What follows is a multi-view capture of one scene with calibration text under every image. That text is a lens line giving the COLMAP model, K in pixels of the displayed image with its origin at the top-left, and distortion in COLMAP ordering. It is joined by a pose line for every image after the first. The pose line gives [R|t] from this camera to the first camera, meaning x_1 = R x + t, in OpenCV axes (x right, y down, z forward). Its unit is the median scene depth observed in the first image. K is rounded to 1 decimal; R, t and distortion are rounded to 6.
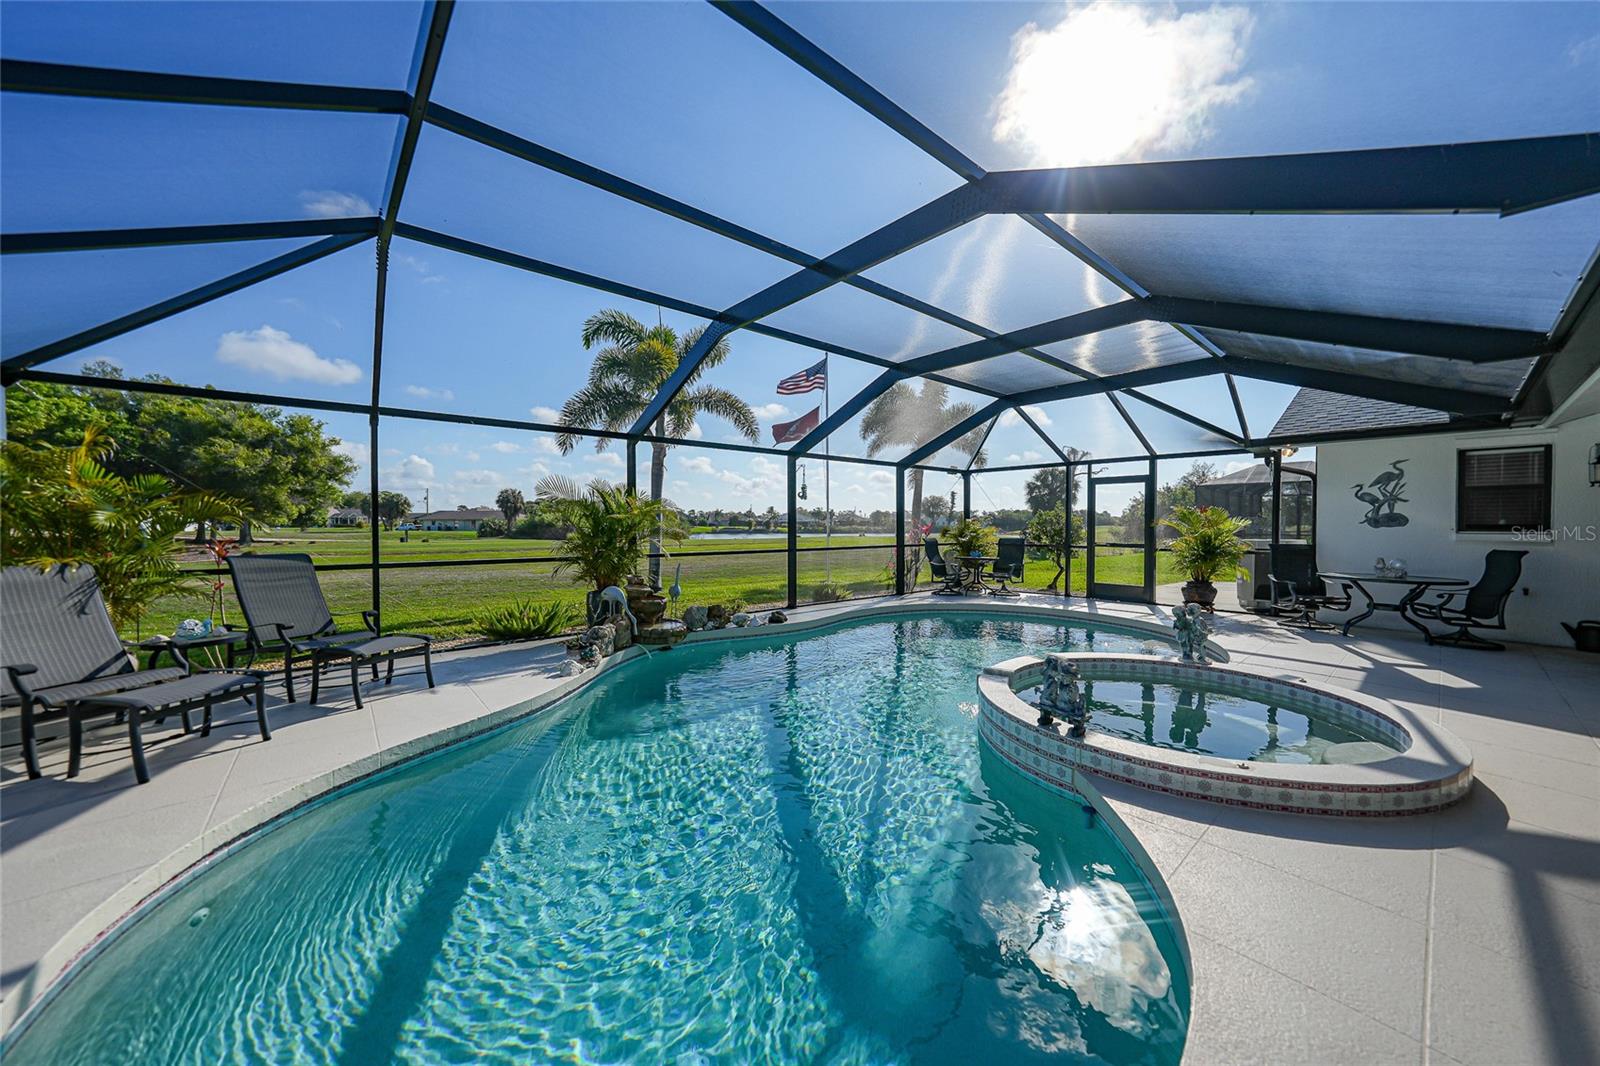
lens RADIAL K [[559.1, 0, 801.9], [0, 559.1, 530.3], [0, 0, 1]] dist [-0.029873, 0.006827]
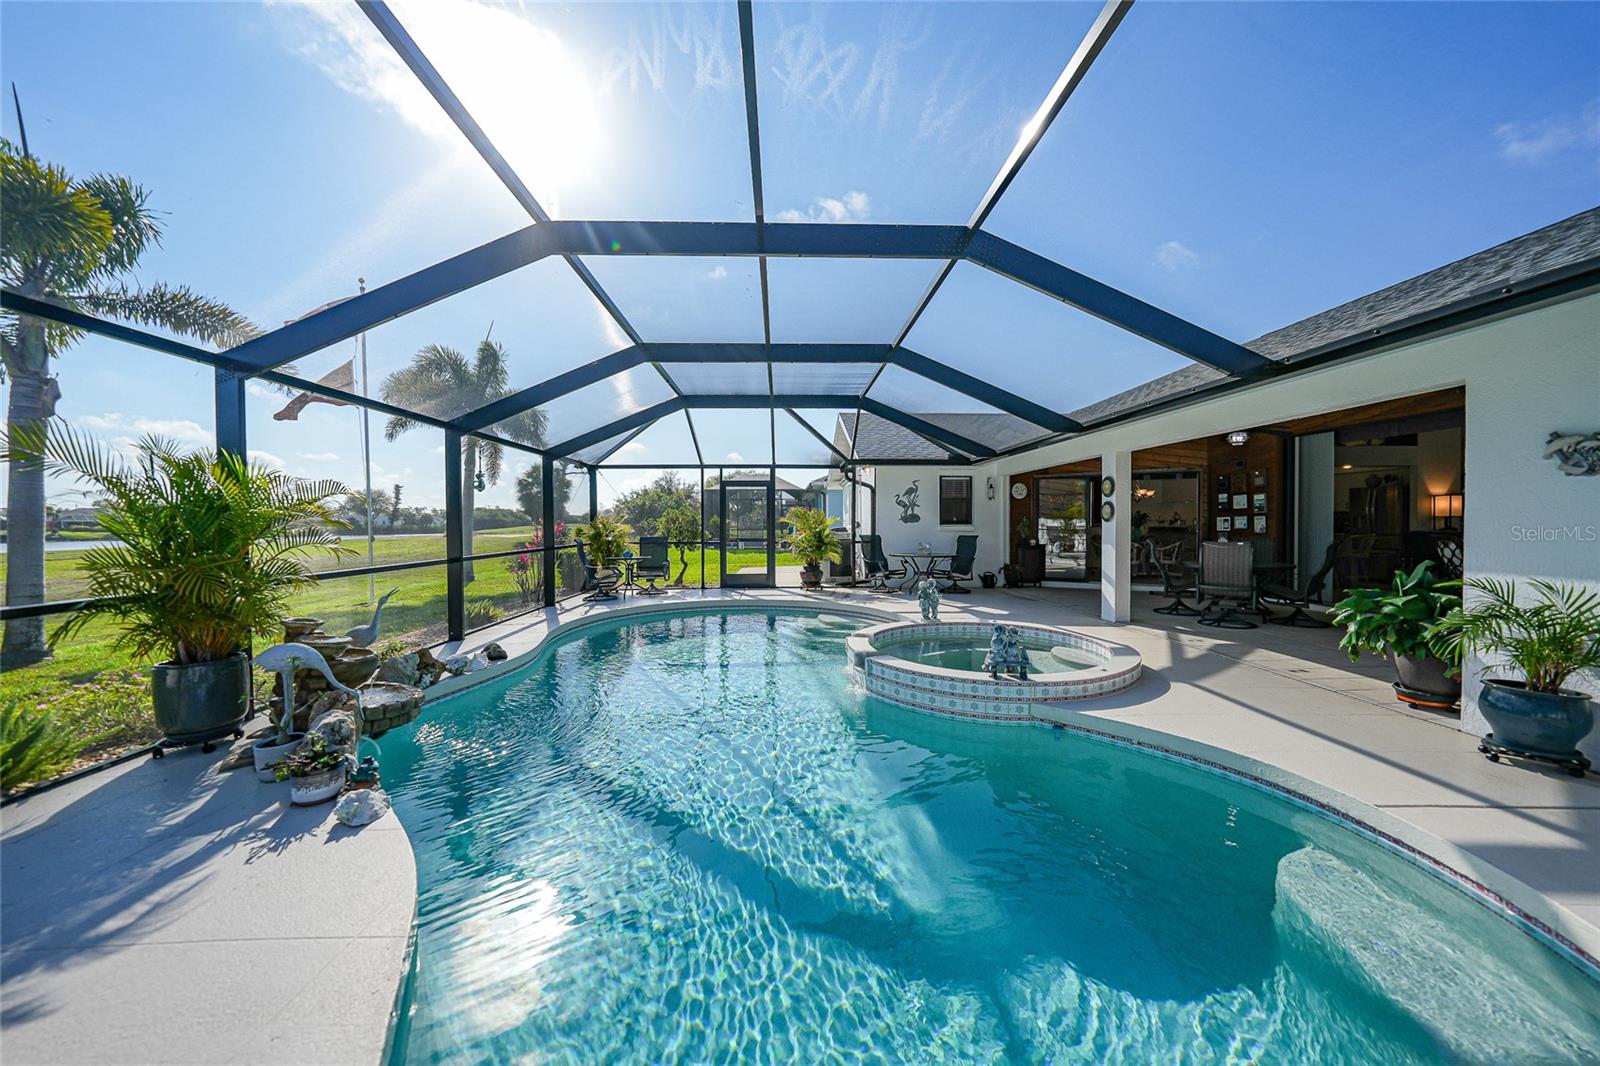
lens RADIAL K [[565.5, 0, 801.7], [0, 565.5, 528.1], [0, 0, 1]] dist [-0.029895, 0.006993]
pose [[0.625998, -0.013918, 0.779700, -0.308644], [0.015017, 0.999870, 0.005791, -0.003576], [-0.779680, 0.008083, 0.626126, 0.195436]]
